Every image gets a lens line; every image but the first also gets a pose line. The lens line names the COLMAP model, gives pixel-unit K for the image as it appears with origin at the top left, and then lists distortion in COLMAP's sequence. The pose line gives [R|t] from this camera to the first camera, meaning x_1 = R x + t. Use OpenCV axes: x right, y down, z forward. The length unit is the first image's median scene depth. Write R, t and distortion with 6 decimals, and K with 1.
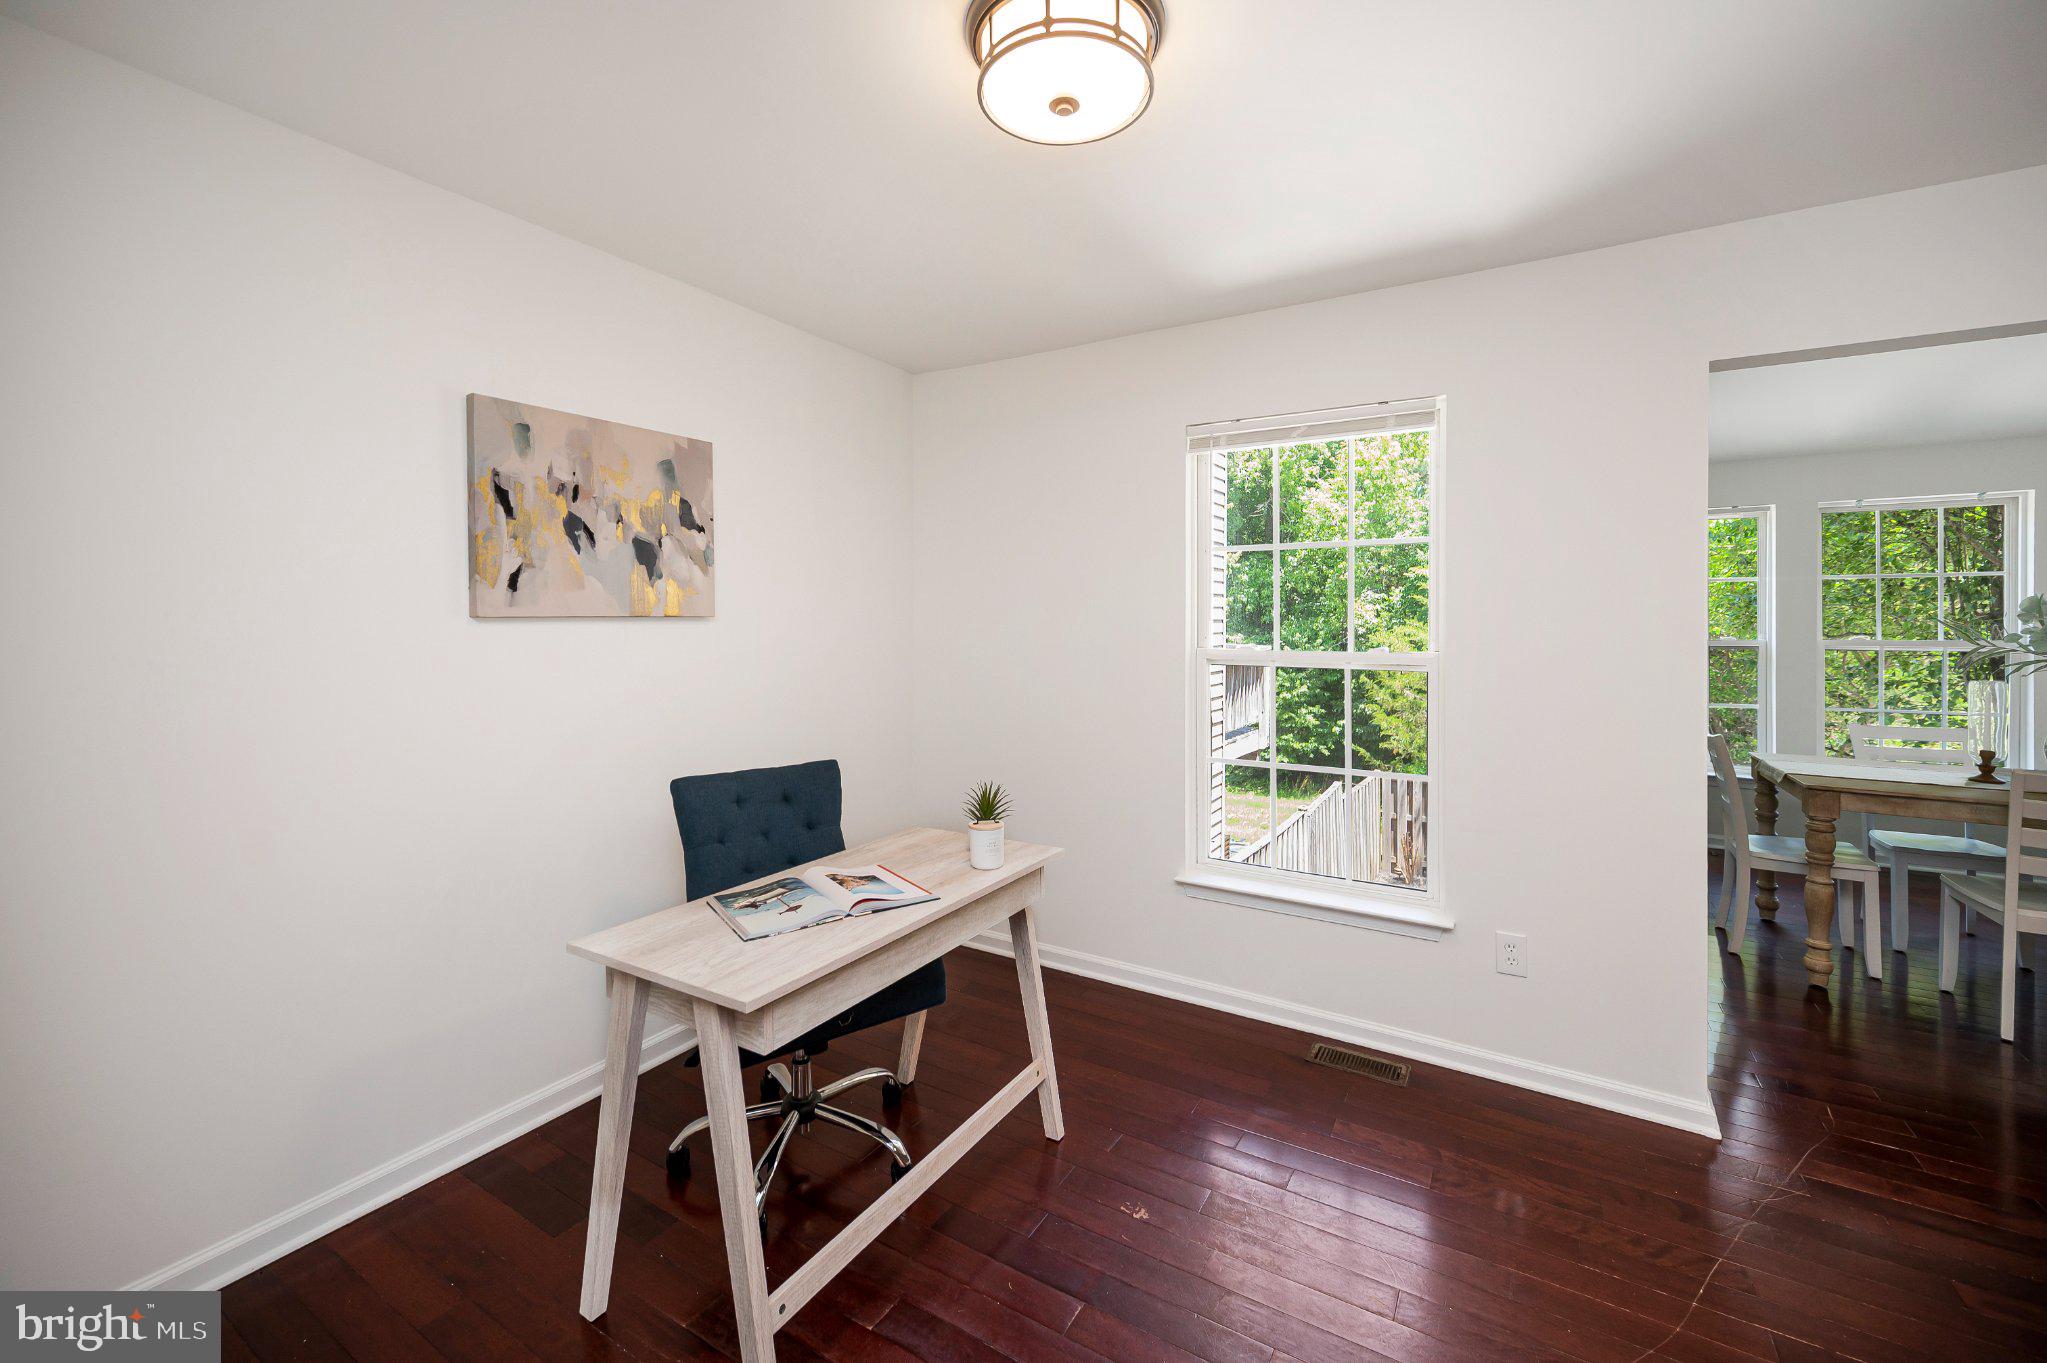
lens RADIAL K [[846.6, 0, 1017.1], [0, 846.6, 601.8], [0, 0, 1]] dist [0.000831, -0.000197]
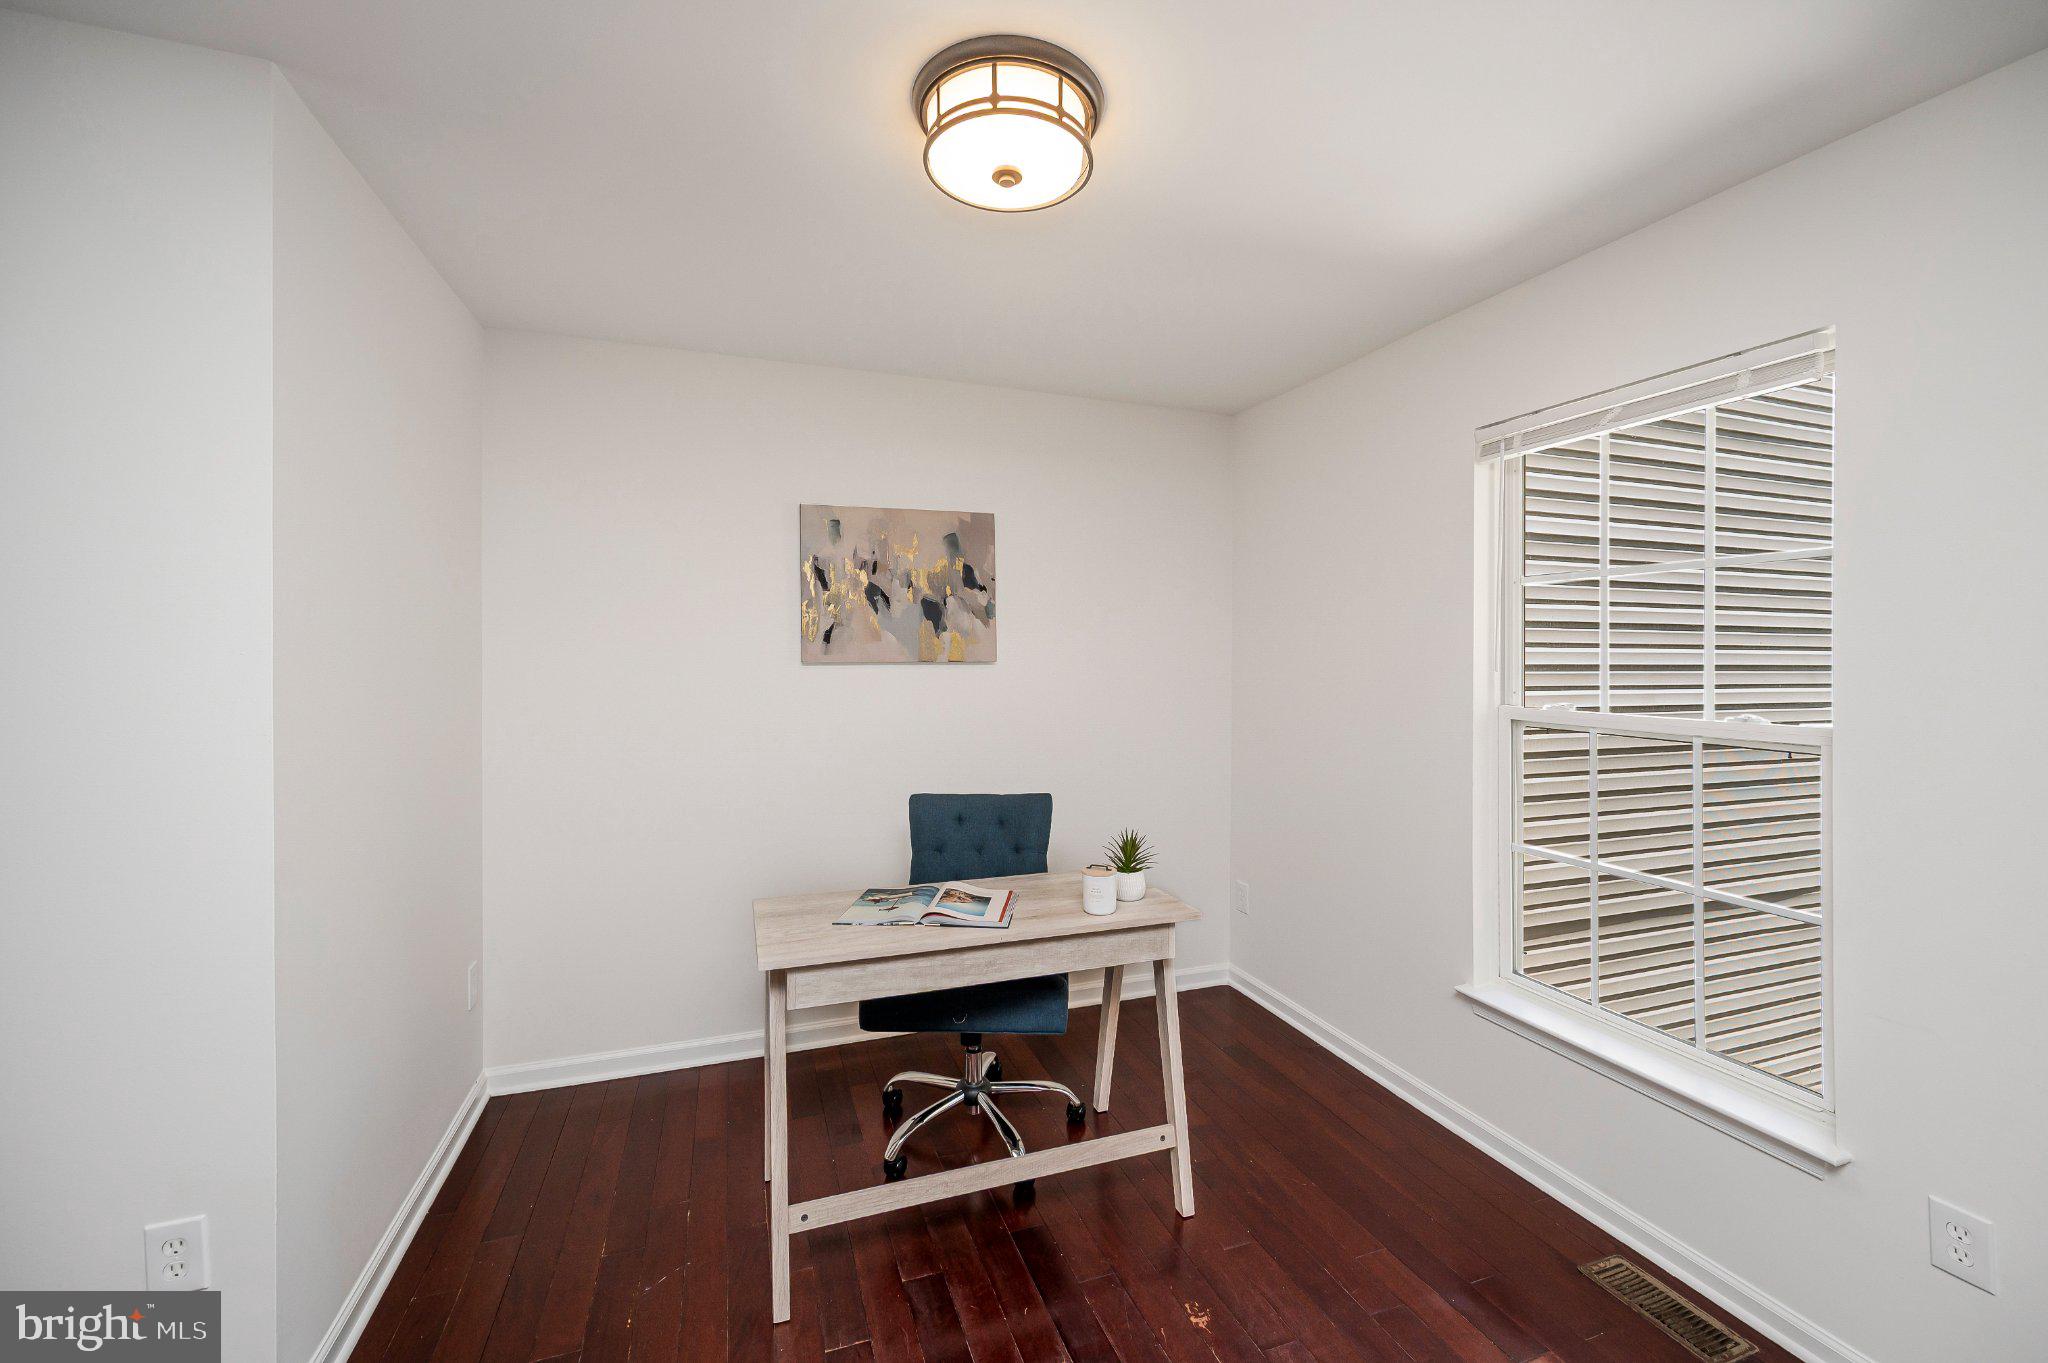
lens RADIAL K [[831.6, 0, 1016.7], [0, 831.6, 639.4], [0, 0, 1]] dist [0.011694, -0.000064]
pose [[0.780931, -0.008868, -0.624554, 0.447616], [0.009582, 0.999952, -0.002217, -0.012489], [0.624544, -0.004253, 0.780978, 0.134526]]
